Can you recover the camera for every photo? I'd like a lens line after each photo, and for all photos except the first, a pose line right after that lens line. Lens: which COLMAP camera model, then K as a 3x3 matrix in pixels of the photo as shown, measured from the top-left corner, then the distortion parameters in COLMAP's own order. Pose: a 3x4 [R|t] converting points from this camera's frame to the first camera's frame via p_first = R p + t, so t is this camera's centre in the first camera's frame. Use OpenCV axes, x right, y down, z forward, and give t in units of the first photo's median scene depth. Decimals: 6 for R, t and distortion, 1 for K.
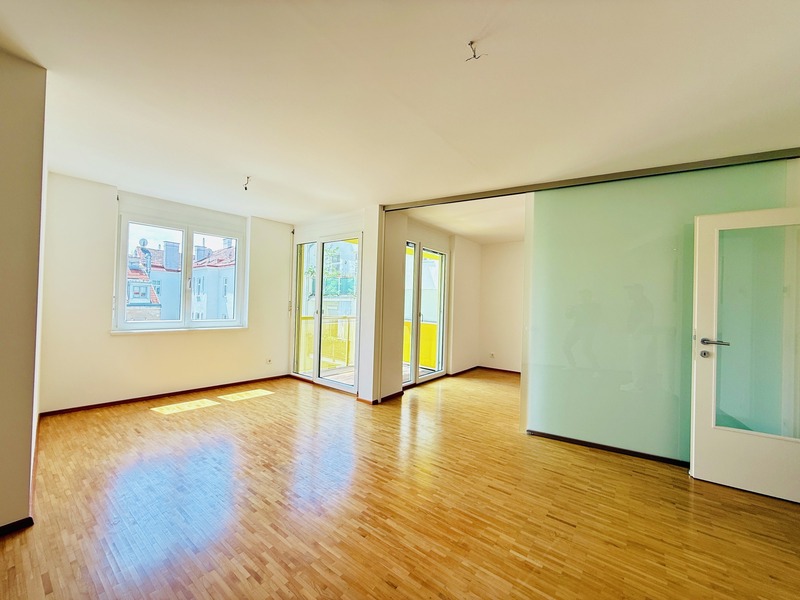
lens RADIAL K [[318.6, 0, 396.7], [0, 318.6, 299.5], [0, 0, 1]] dist [0.000502, 0.000118]
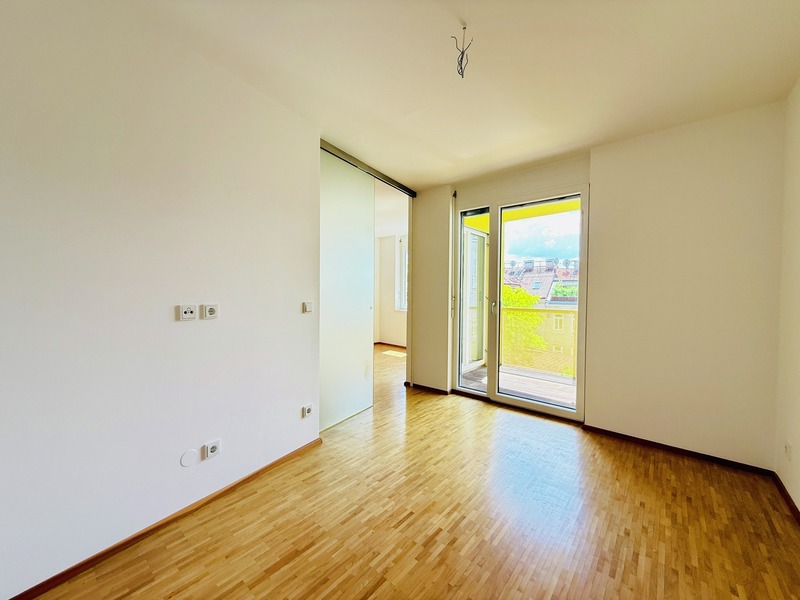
lens RADIAL K [[318.6, 0, 396.7], [0, 318.6, 299.5], [0, 0, 1]] dist [0.000502, 0.000118]
pose [[-0.056125, -0.009206, -0.998381, 0.129342], [-0.002810, 0.999955, -0.009062, 0.007429], [0.998420, 0.002297, -0.056149, 0.135203]]
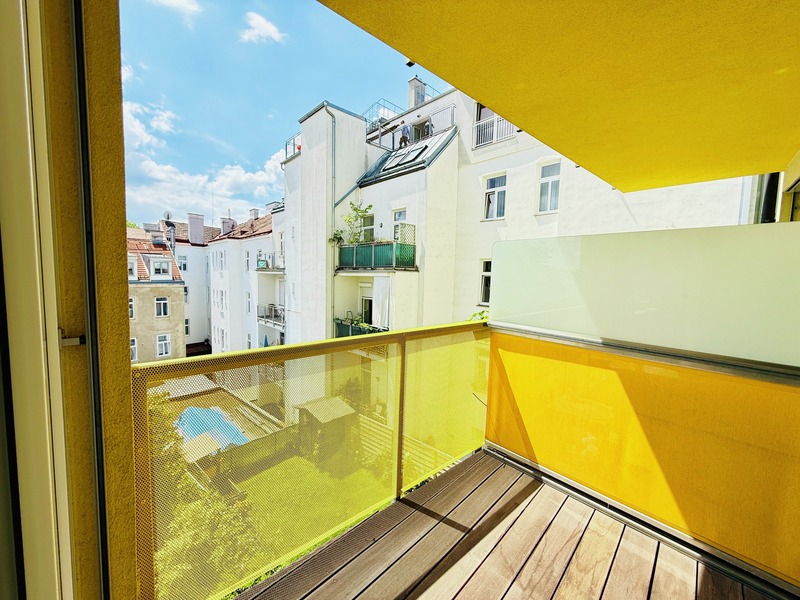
lens RADIAL K [[318.6, 0, 396.7], [0, 318.6, 299.5], [0, 0, 1]] dist [0.000502, 0.000118]
pose [[0.993987, -0.002059, -0.109483, -0.025913], [0.010947, 0.996683, 0.080643, -0.000025], [0.108954, -0.081357, 0.990712, 0.152219]]
